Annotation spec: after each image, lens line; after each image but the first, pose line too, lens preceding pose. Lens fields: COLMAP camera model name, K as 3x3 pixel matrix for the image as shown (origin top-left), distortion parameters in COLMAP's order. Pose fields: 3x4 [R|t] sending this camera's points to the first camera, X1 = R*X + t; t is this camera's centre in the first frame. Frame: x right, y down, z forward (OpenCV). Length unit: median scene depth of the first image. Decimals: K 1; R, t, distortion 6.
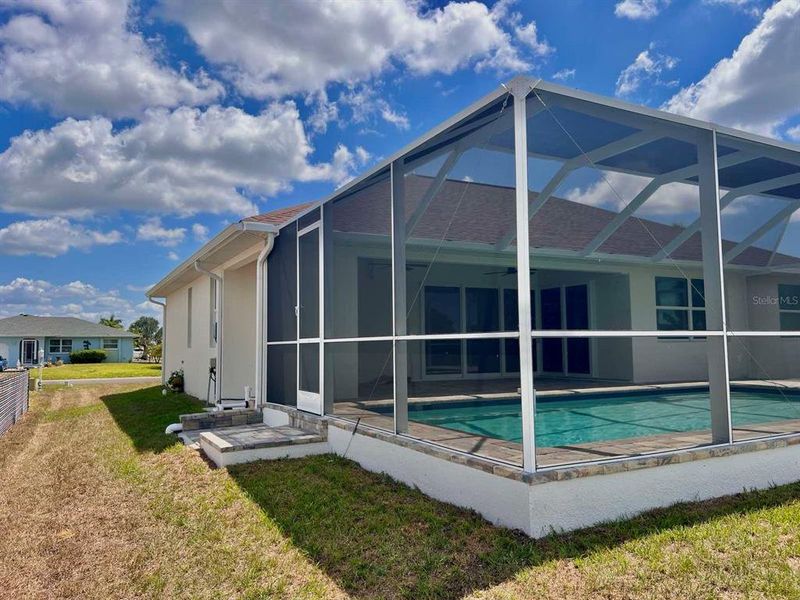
lens RADIAL K [[562.7, 0, 400.0], [0, 562.7, 300.0], [0, 0, 1]] dist [0.212065, -0.000163]
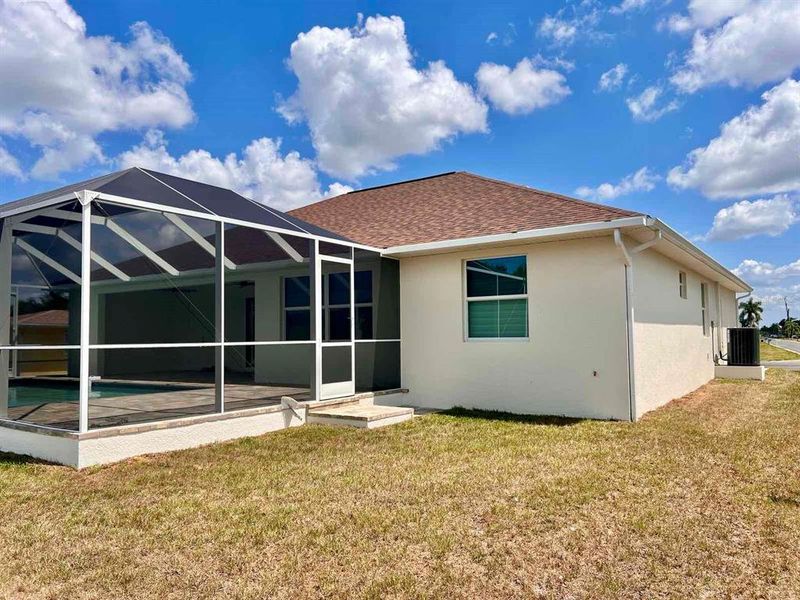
lens RADIAL K [[592.4, 0, 400.0], [0, 592.4, 300.0], [0, 0, 1]] dist [0.067061, -0.081376]
pose [[0.459835, -0.037915, -0.887195, 1.589316], [0.065544, 0.997812, -0.008670, -0.004730], [0.885582, -0.054164, 0.461314, 0.673123]]
